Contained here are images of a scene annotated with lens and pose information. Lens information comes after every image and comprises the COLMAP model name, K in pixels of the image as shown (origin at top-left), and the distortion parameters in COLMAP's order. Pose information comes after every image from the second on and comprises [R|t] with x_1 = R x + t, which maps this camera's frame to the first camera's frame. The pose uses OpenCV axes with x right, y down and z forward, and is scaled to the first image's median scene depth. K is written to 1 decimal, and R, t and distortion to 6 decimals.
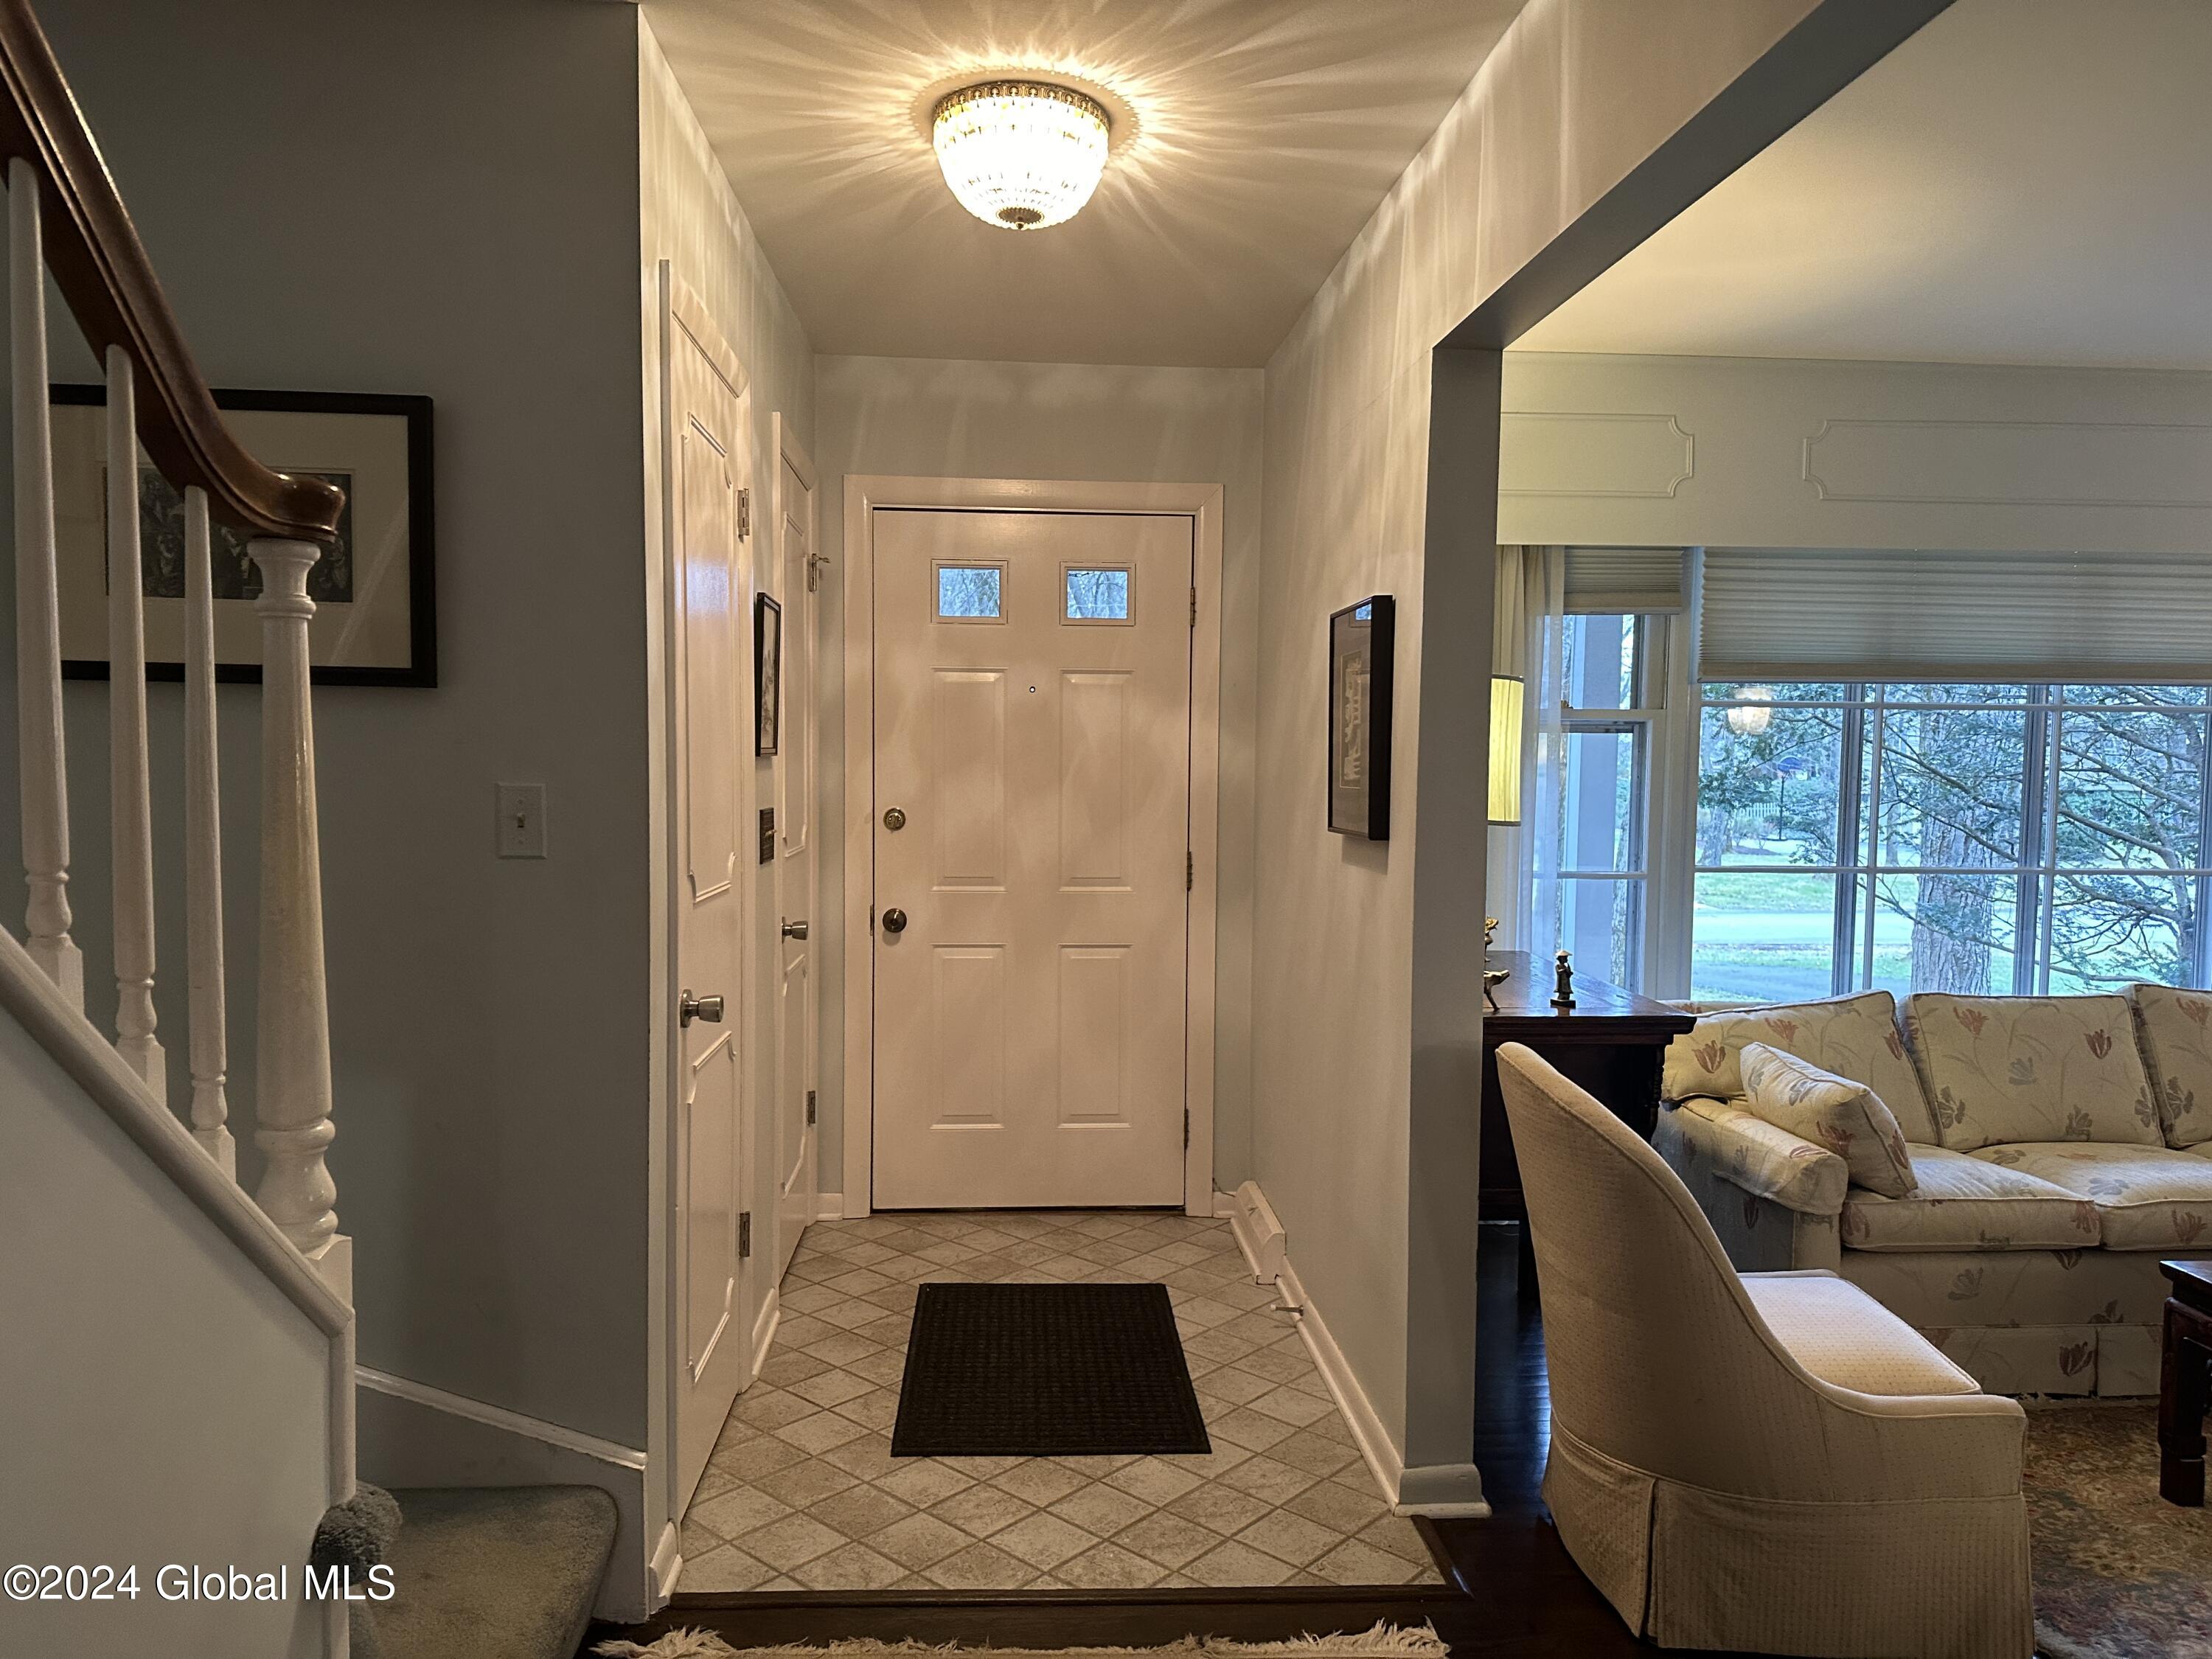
lens RADIAL K [[1539.6, 0, 1100.6], [0, 1539.6, 851.8], [0, 0, 1]] dist [0.024602, -0.027311]
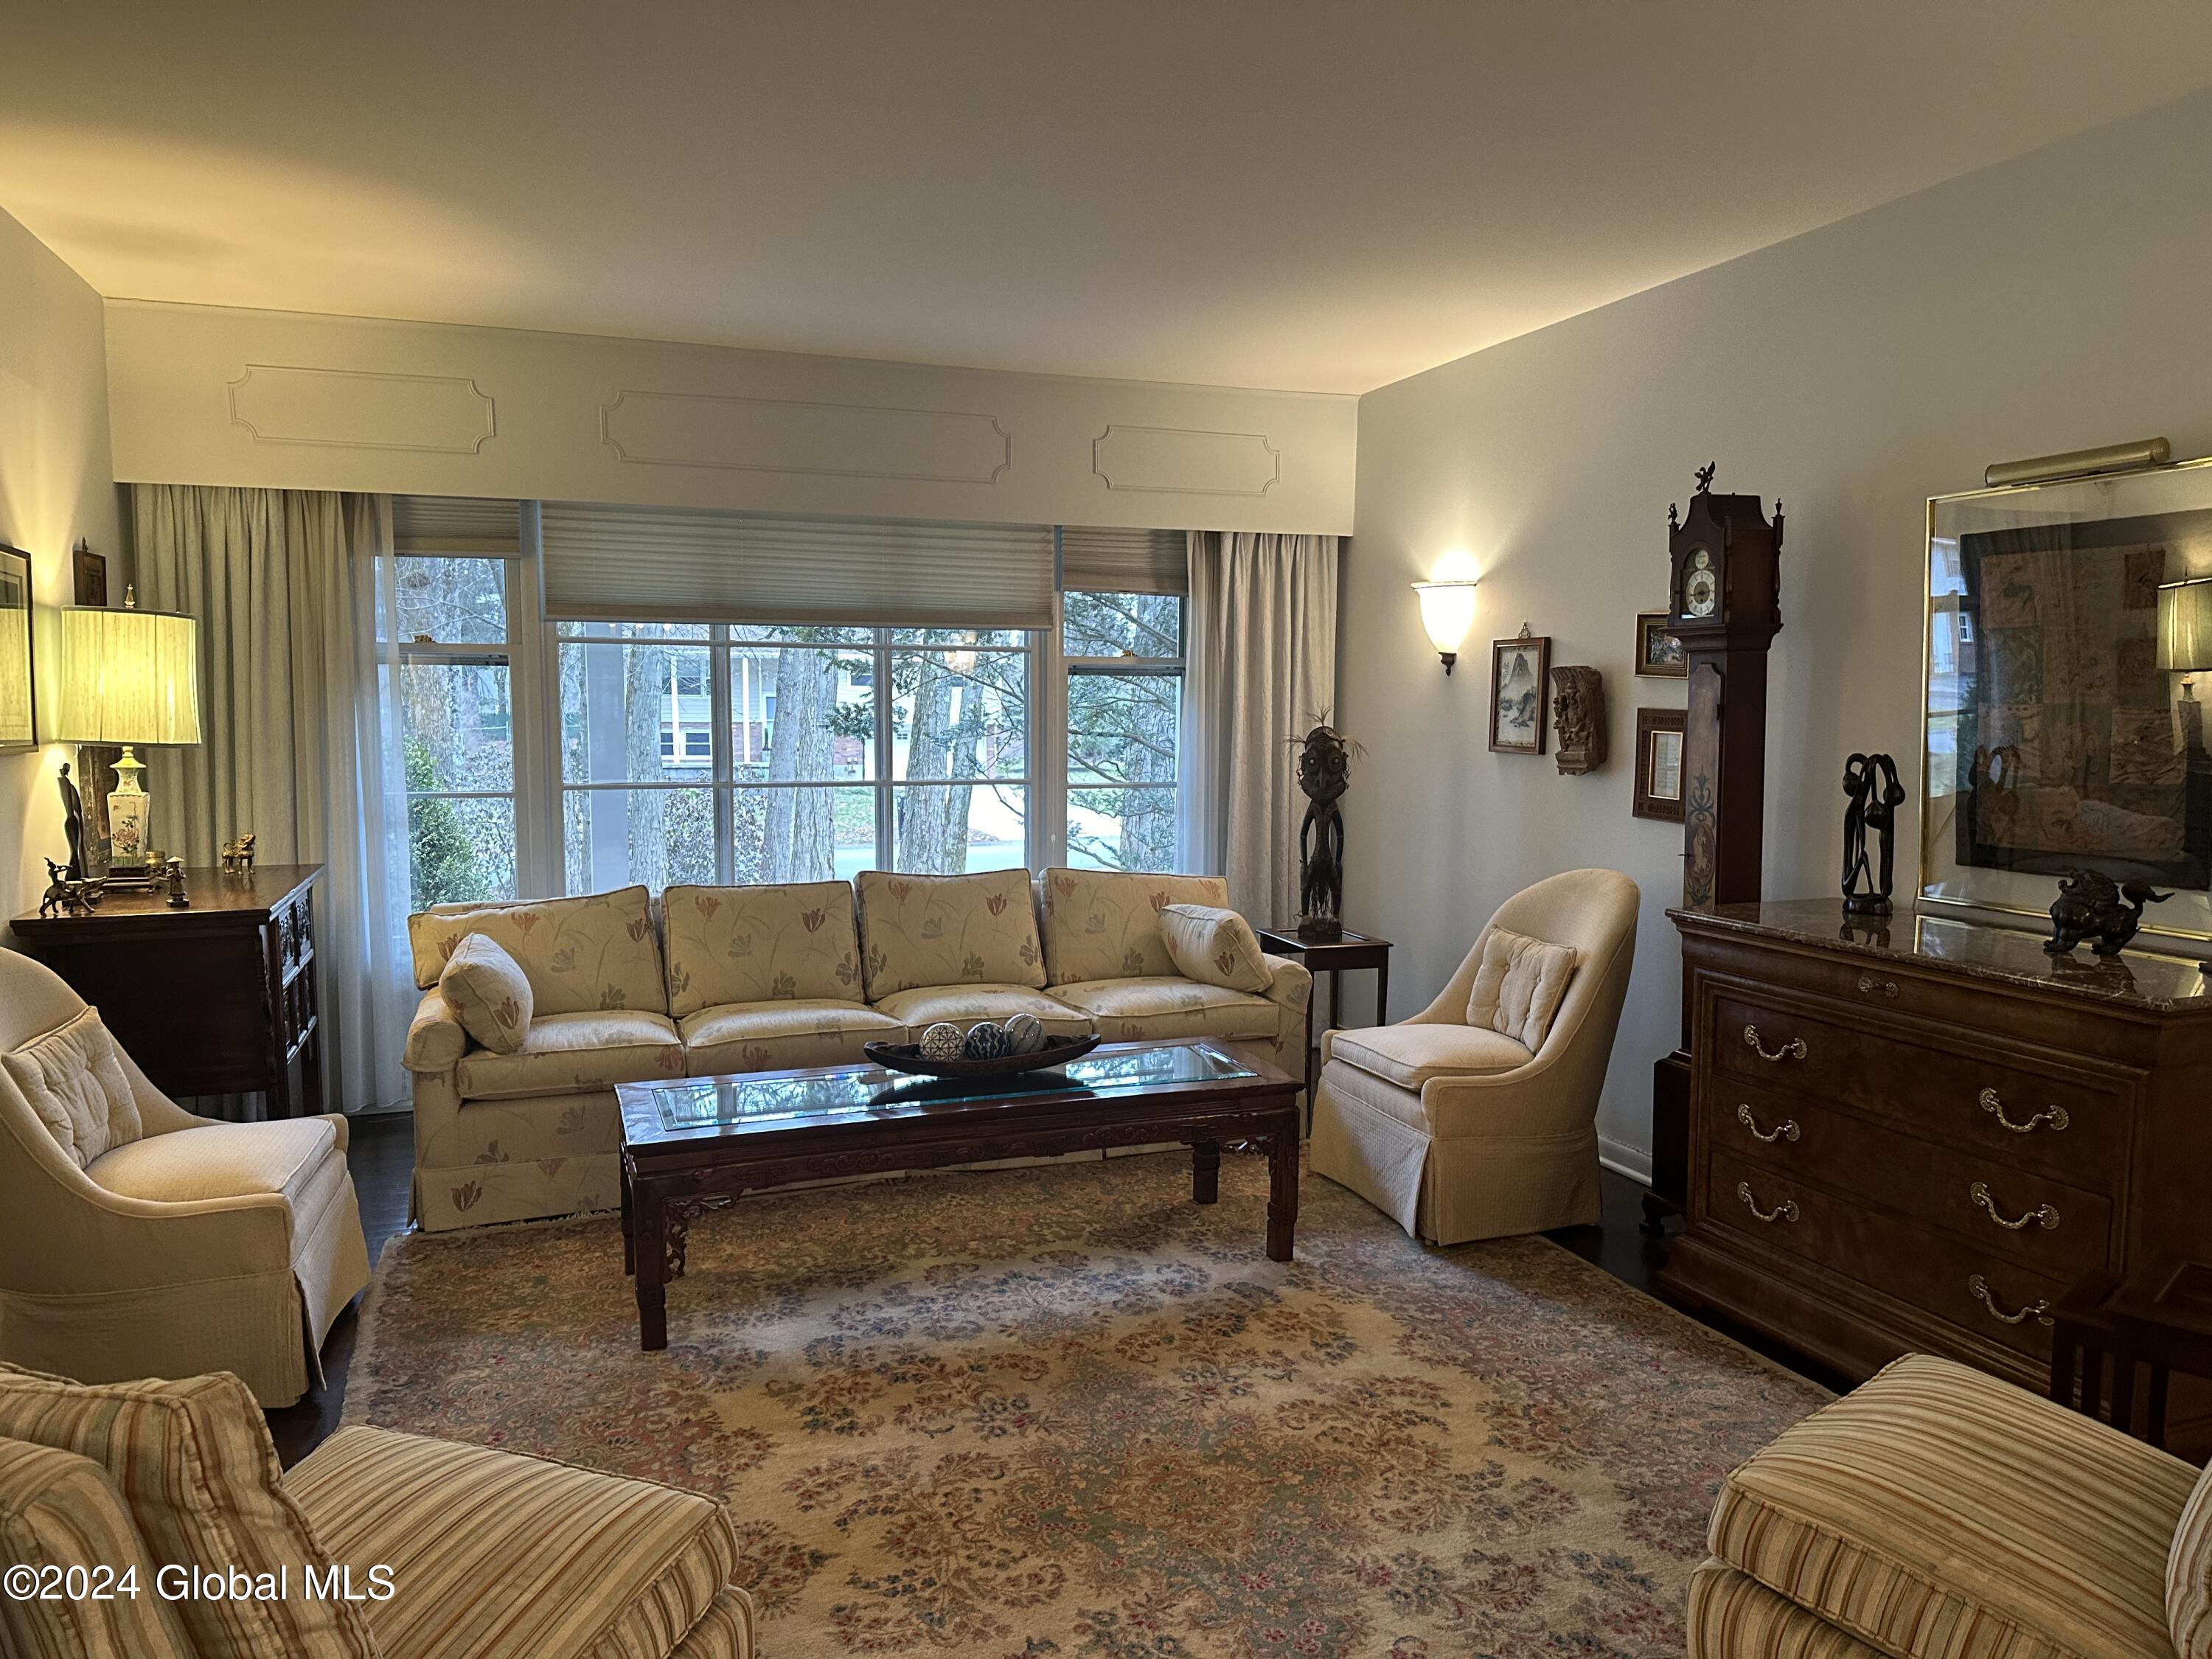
lens RADIAL K [[1476.0, 0, 1043.2], [0, 1476.0, 856.6], [0, 0, 1]] dist [0.082589, -0.216273]
pose [[0.957869, -0.035685, 0.284980, 0.489644], [0.023458, 0.998657, 0.046203, 0.023805], [-0.286246, -0.037571, 0.957419, -0.174393]]
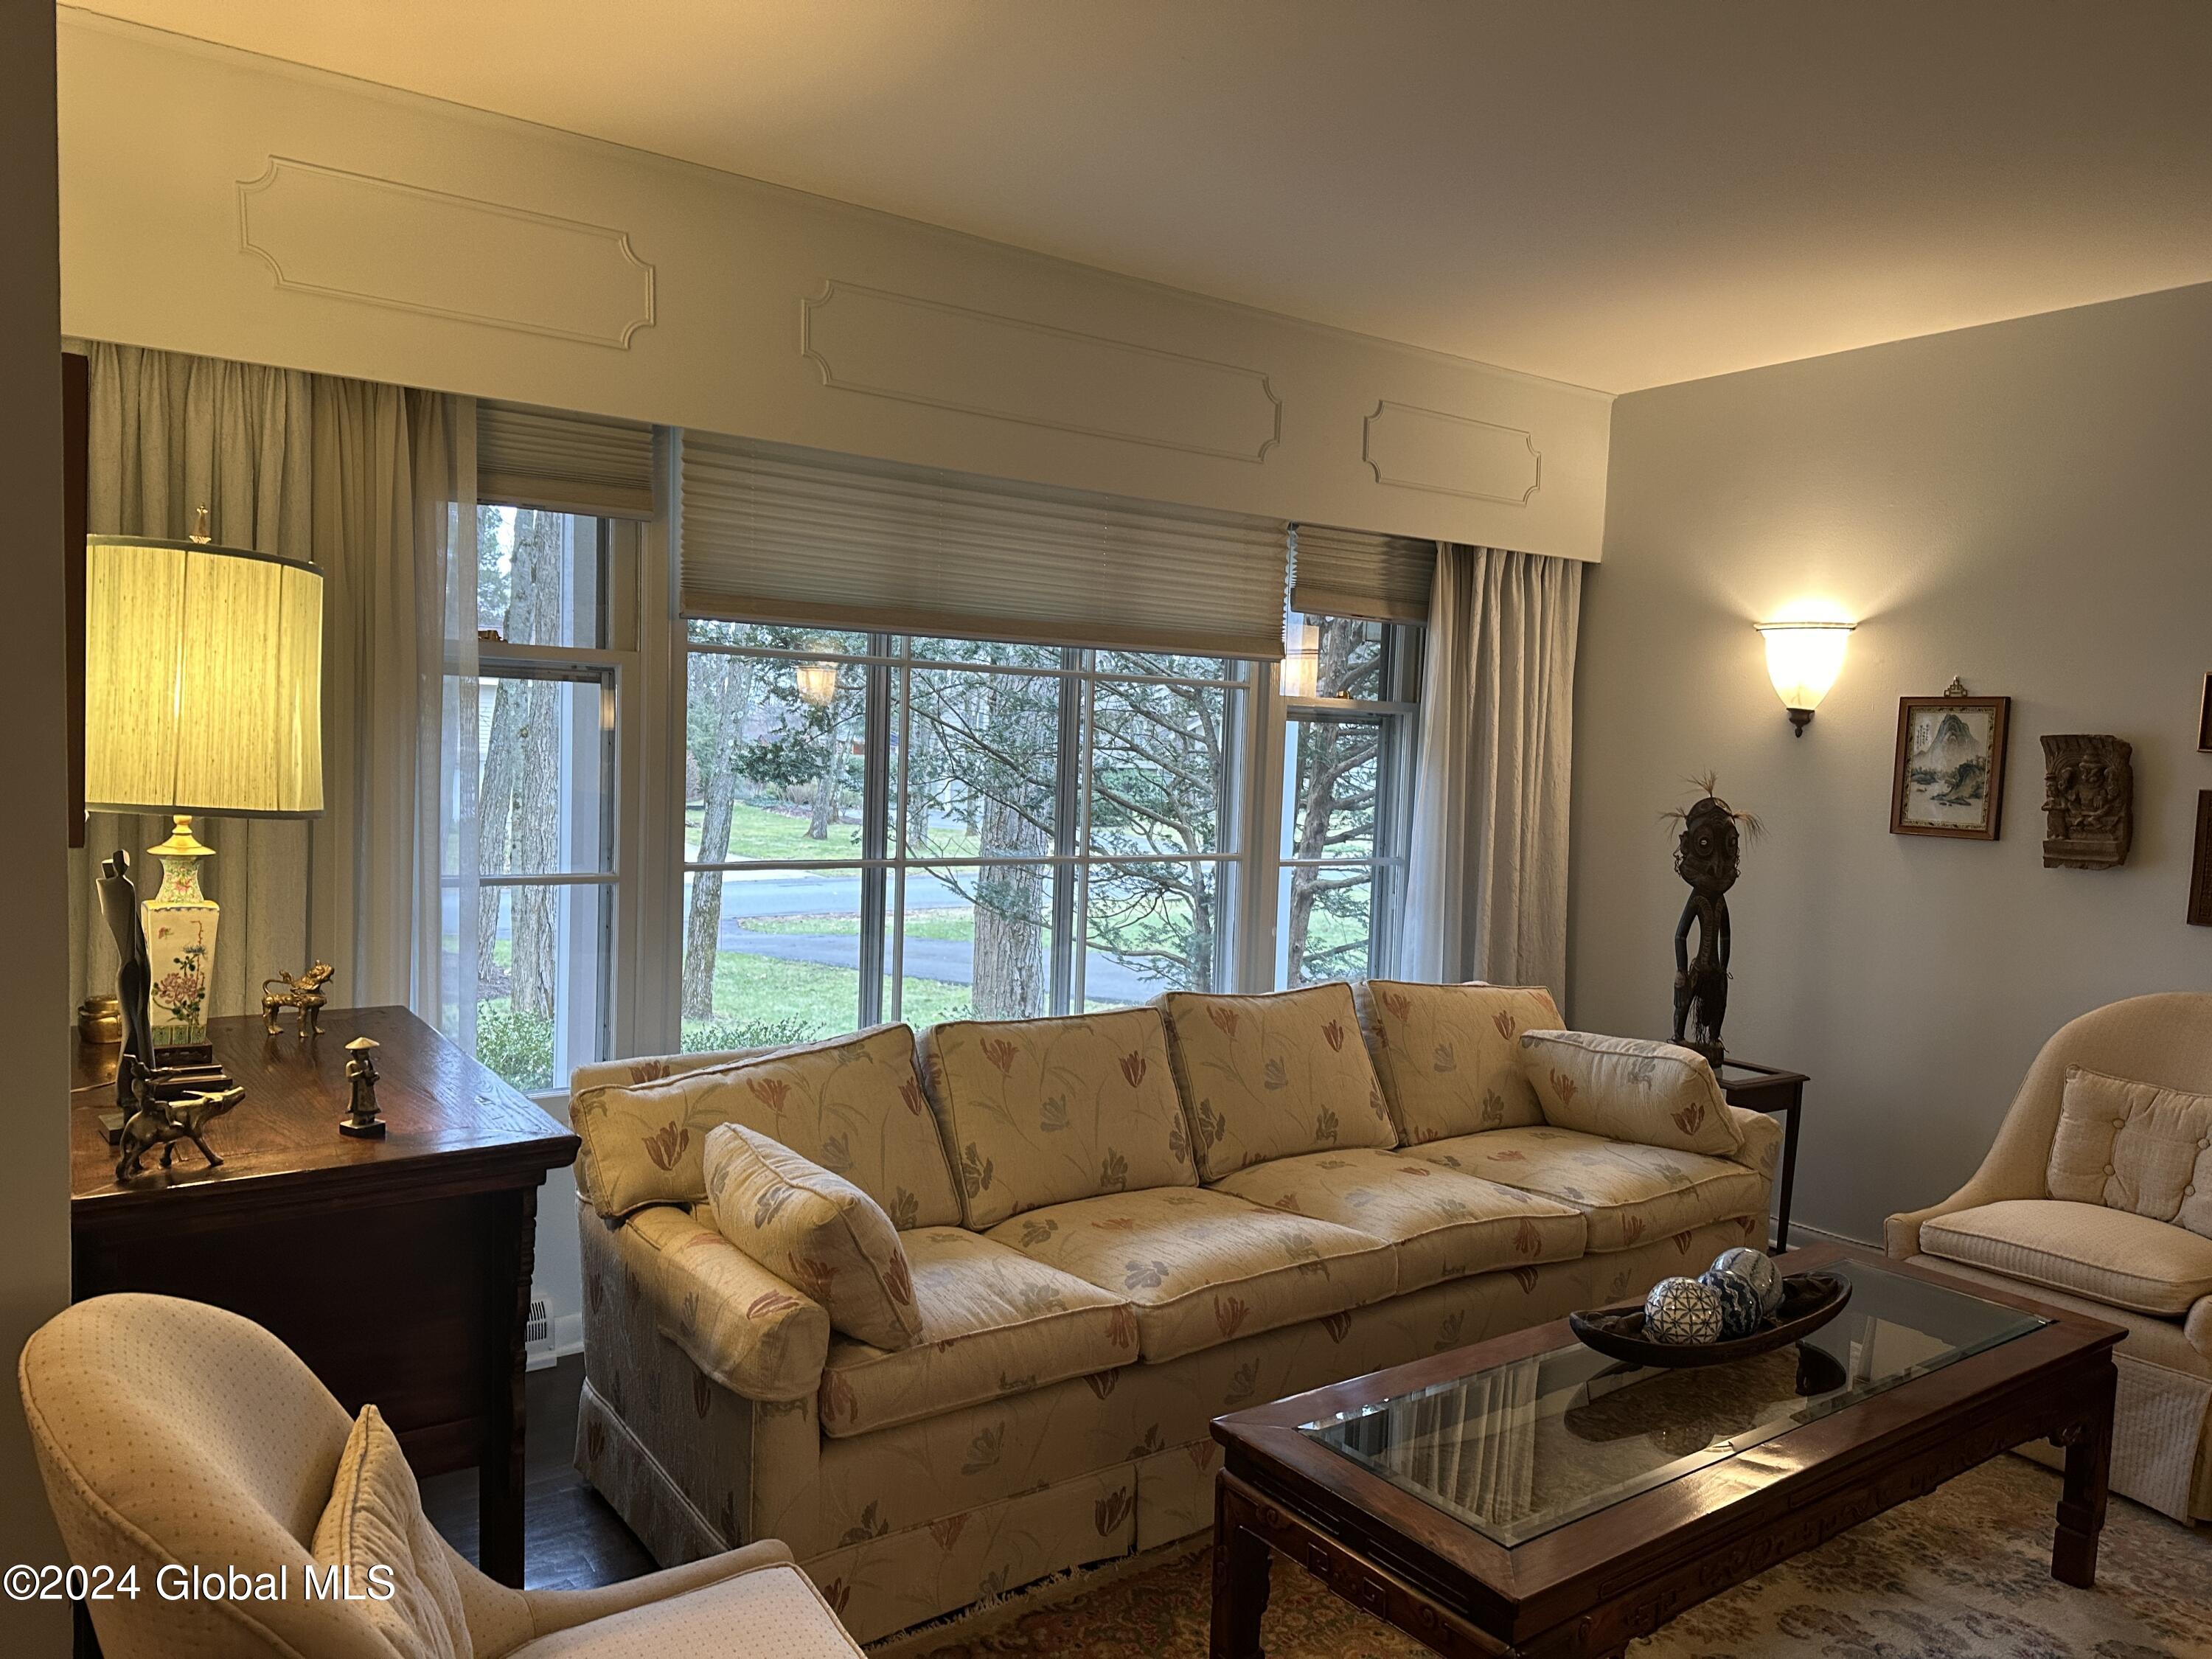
lens RADIAL K [[1543.1, 0, 1094.0], [0, 1543.1, 851.3], [0, 0, 1]] dist [0.084323, -0.121614]
pose [[0.851810, -0.017921, 0.523545, 0.188451], [0.008584, 0.999758, 0.020256, -0.011942], [-0.523781, -0.012760, 0.851758, 0.296326]]
